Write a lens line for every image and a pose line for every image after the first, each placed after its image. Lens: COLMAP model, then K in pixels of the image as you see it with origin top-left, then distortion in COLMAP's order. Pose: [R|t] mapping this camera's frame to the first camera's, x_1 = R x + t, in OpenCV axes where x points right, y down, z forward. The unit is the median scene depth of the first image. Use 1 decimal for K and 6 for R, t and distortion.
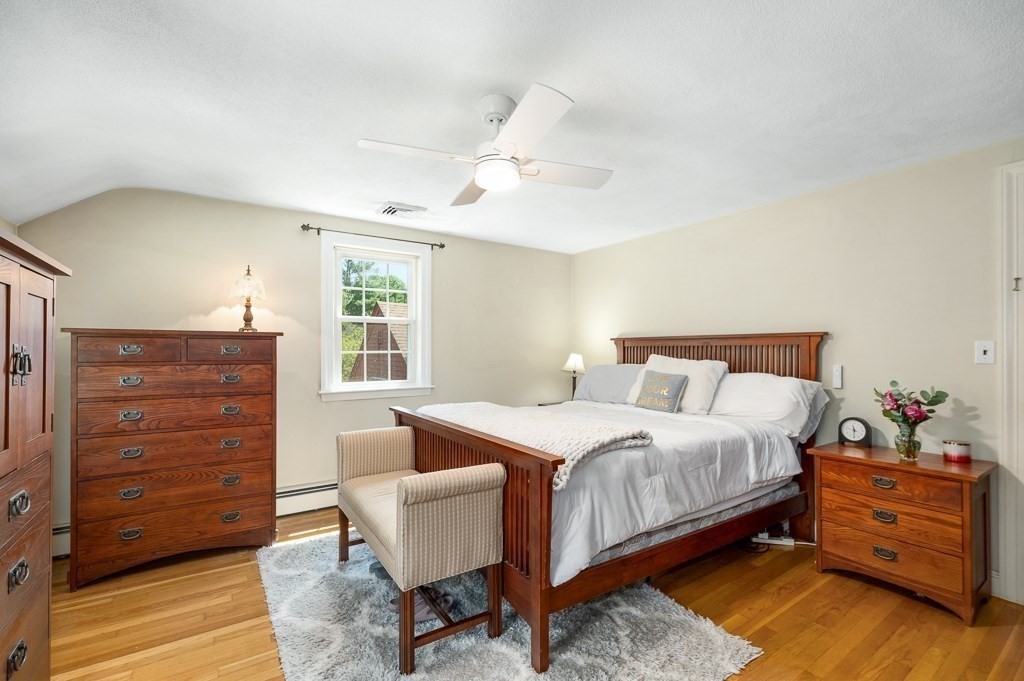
lens RADIAL K [[449.0, 0, 509.7], [0, 449.0, 345.2], [0, 0, 1]] dist [-0.000456, -0.000997]
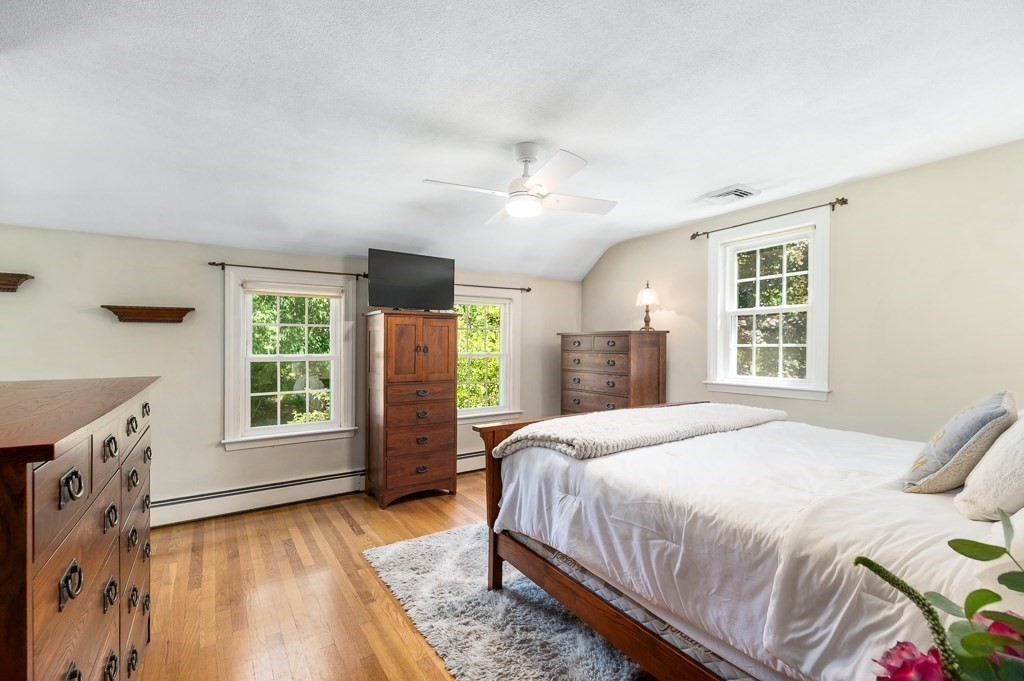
lens RADIAL K [[449.0, 0, 508.8], [0, 449.0, 344.8], [0, 0, 1]] dist [-0.000456, -0.000997]
pose [[-0.017210, -0.000411, -0.999852, 1.027095], [0.014138, 0.999900, -0.000655, 0.011783], [0.999752, -0.014147, -0.017202, 0.807188]]
